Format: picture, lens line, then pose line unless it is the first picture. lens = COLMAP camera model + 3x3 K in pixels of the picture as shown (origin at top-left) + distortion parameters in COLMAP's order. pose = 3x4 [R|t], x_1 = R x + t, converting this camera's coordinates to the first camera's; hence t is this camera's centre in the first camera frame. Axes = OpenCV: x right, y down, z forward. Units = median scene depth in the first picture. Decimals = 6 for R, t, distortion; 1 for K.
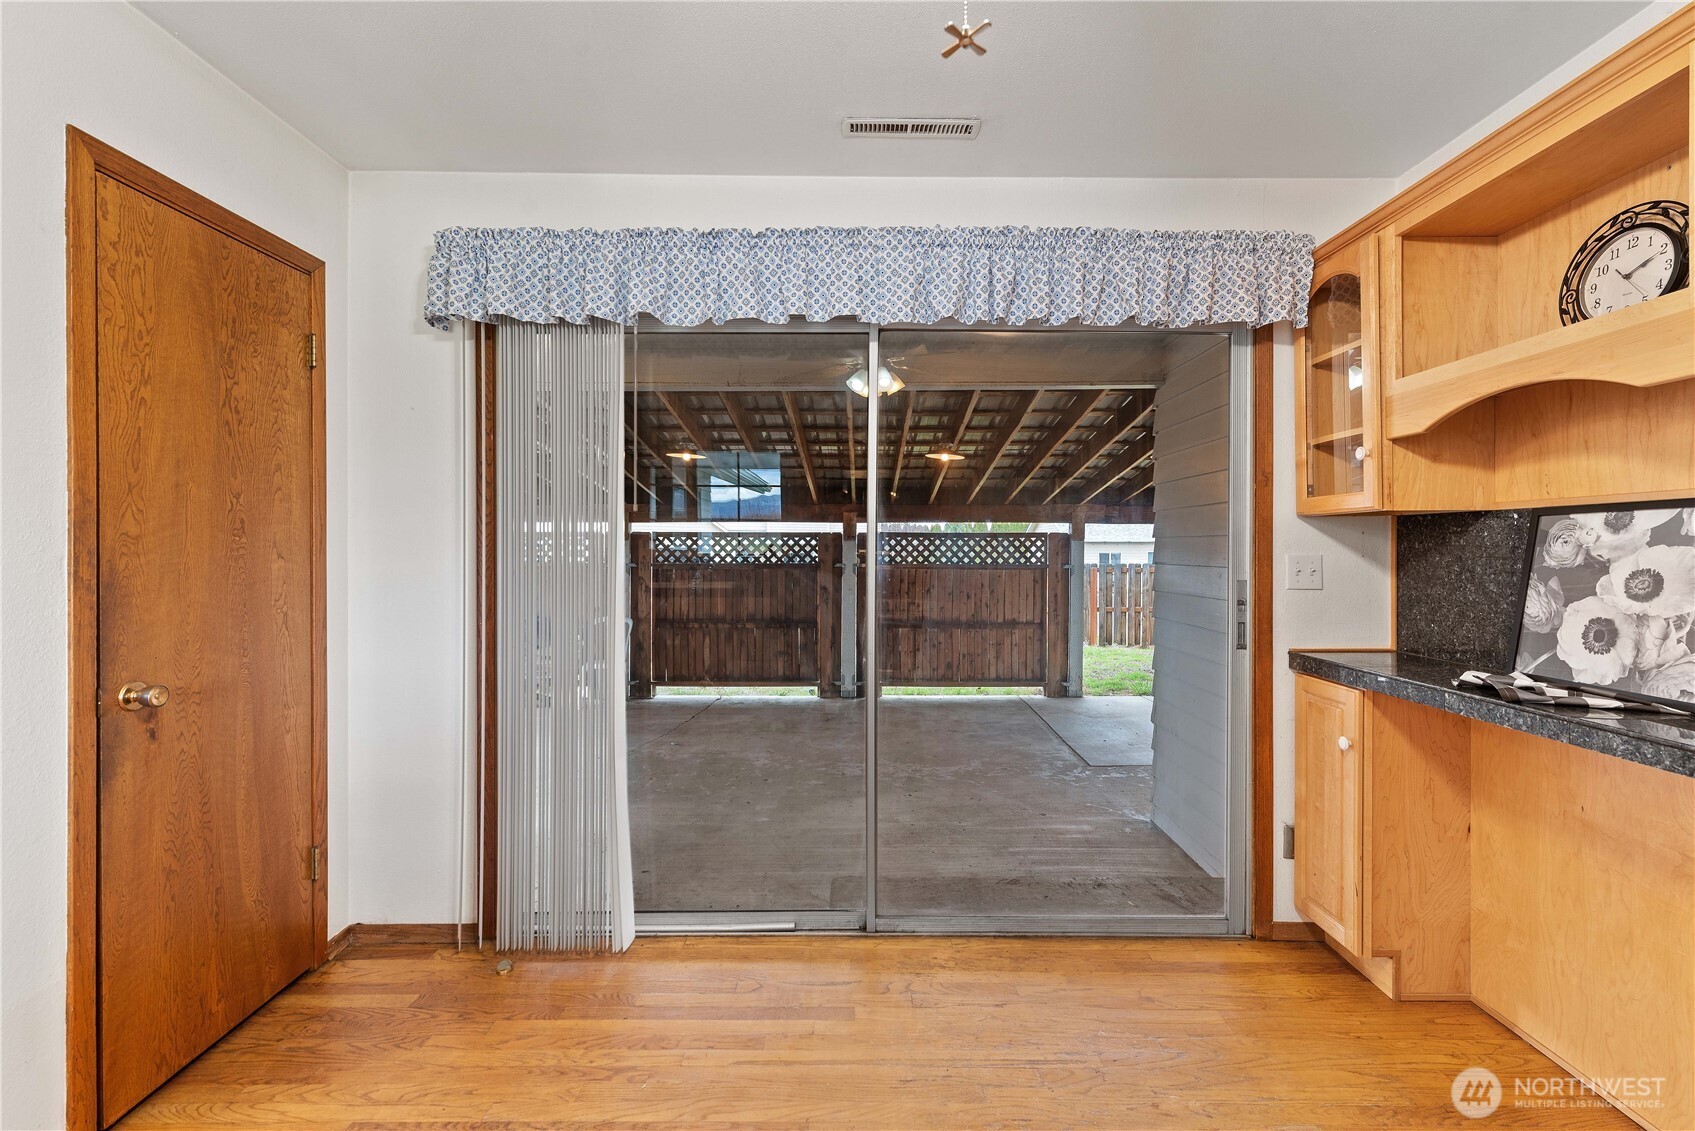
lens RADIAL K [[742.1, 0, 860.4], [0, 742.1, 549.4], [0, 0, 1]] dist [-0.001768, -0.000278]
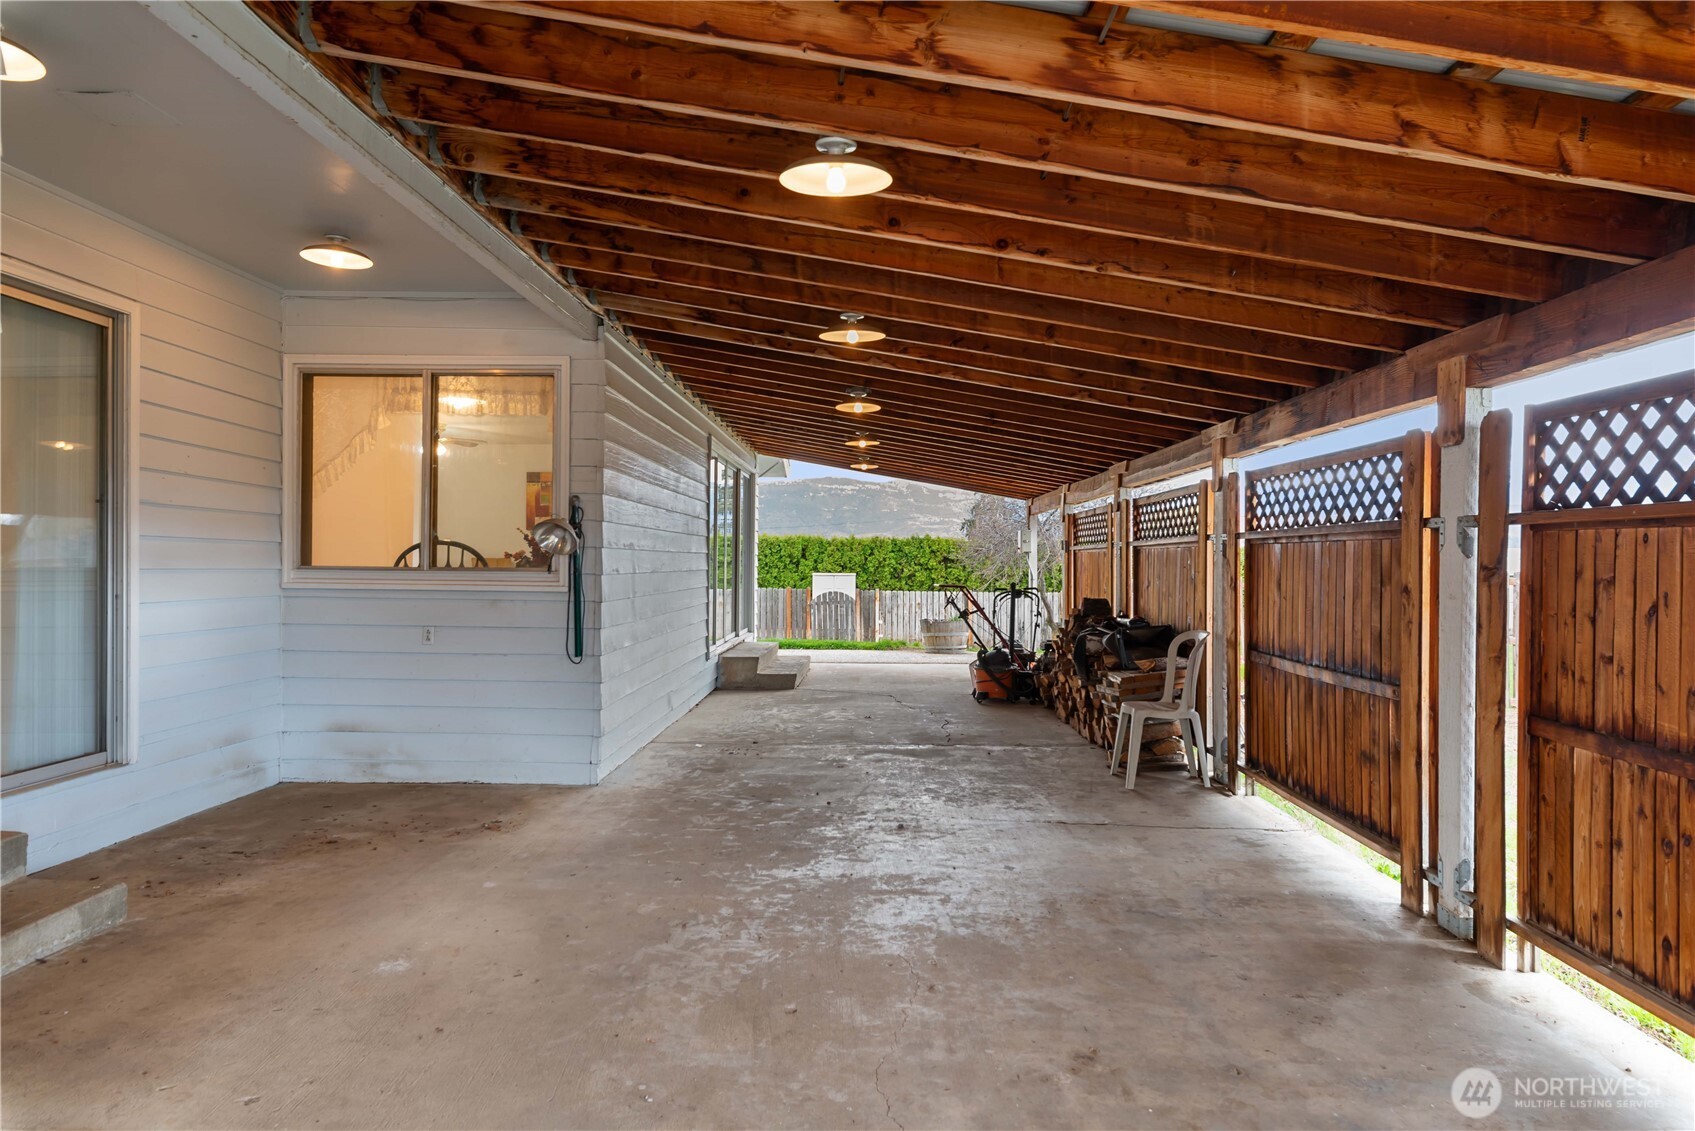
lens RADIAL K [[1051.5, 0, 847.5], [0, 1051.5, 565.5], [0, 0, 1]] dist [-0.003449, -0.001139]
pose [[-0.020172, 0.006498, -0.999775, 0.666706], [-0.008901, 0.999938, 0.006678, 0.060029], [0.999757, 0.009034, -0.020113, 1.120338]]
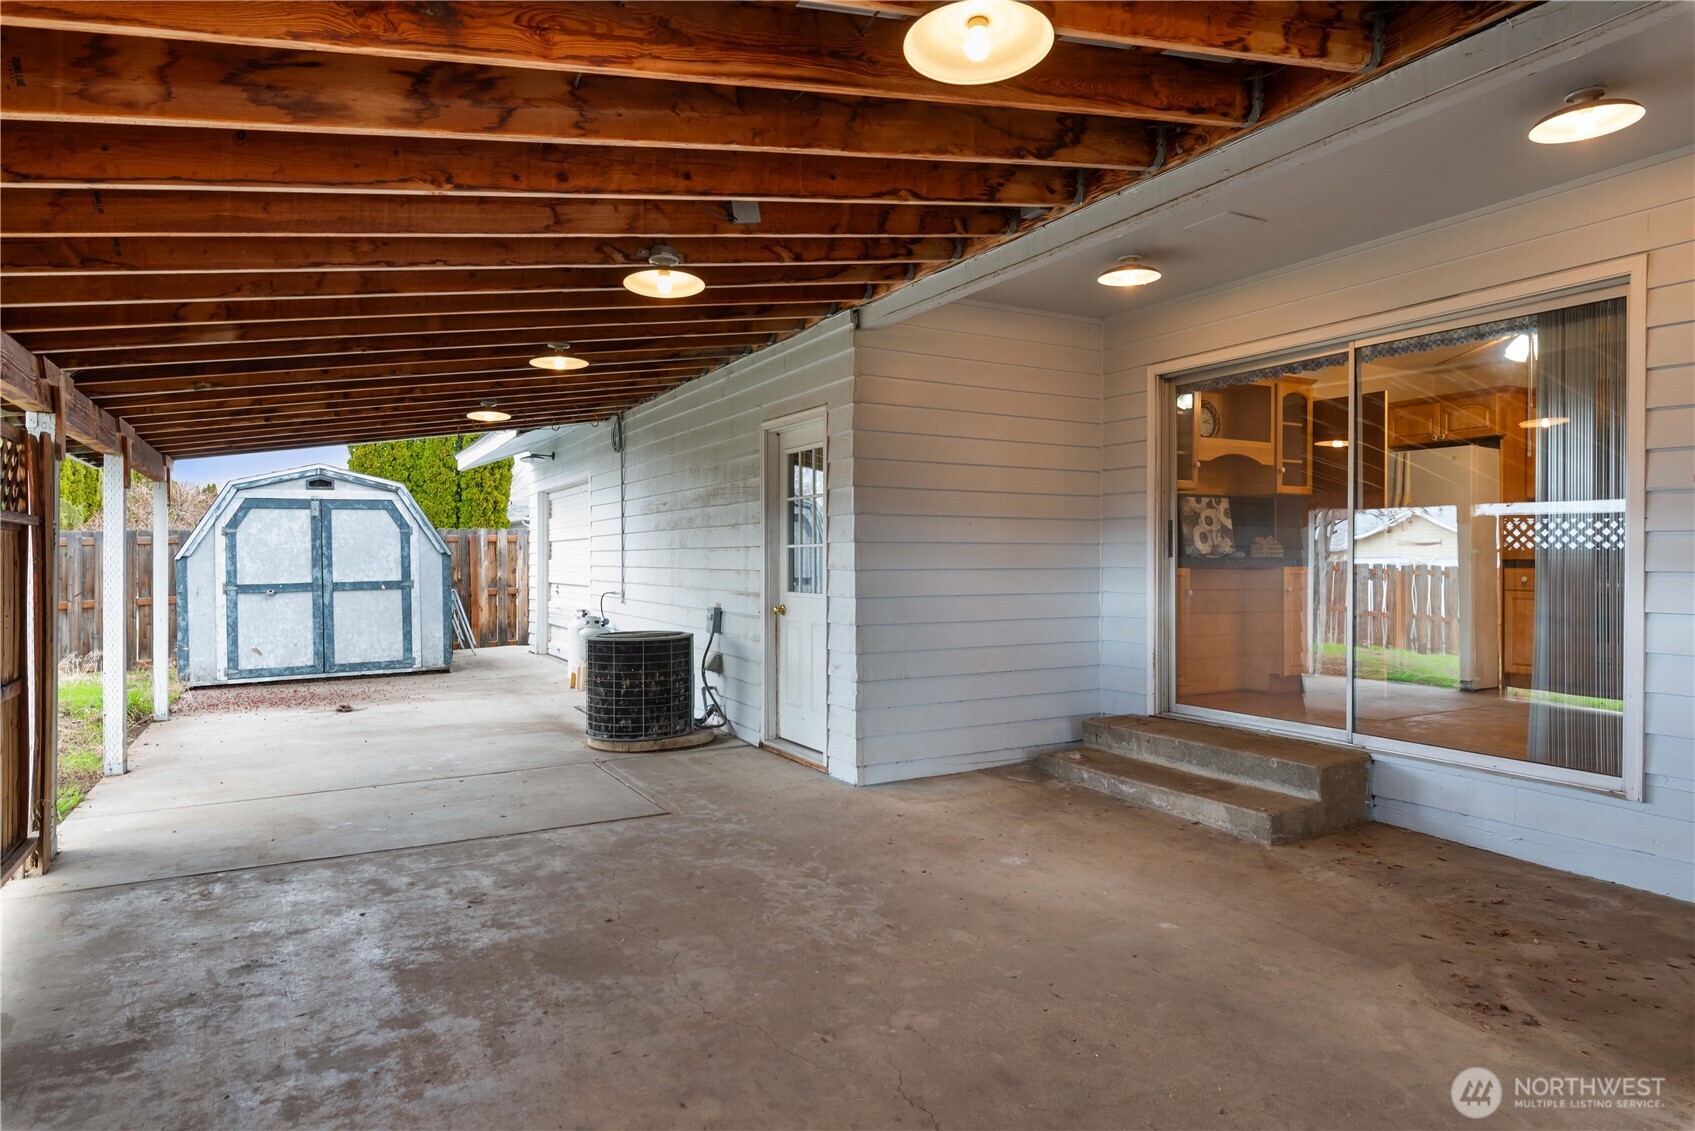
lens RADIAL K [[973.6, 0, 866.3], [0, 973.6, 566.7], [0, 0, 1]] dist [0.002227, -0.000019]
pose [[-0.505449, -0.005025, 0.862842, -0.563468], [0.003785, 0.999961, 0.008041, 0.063071], [-0.862848, 0.007331, -0.505410, 1.333890]]
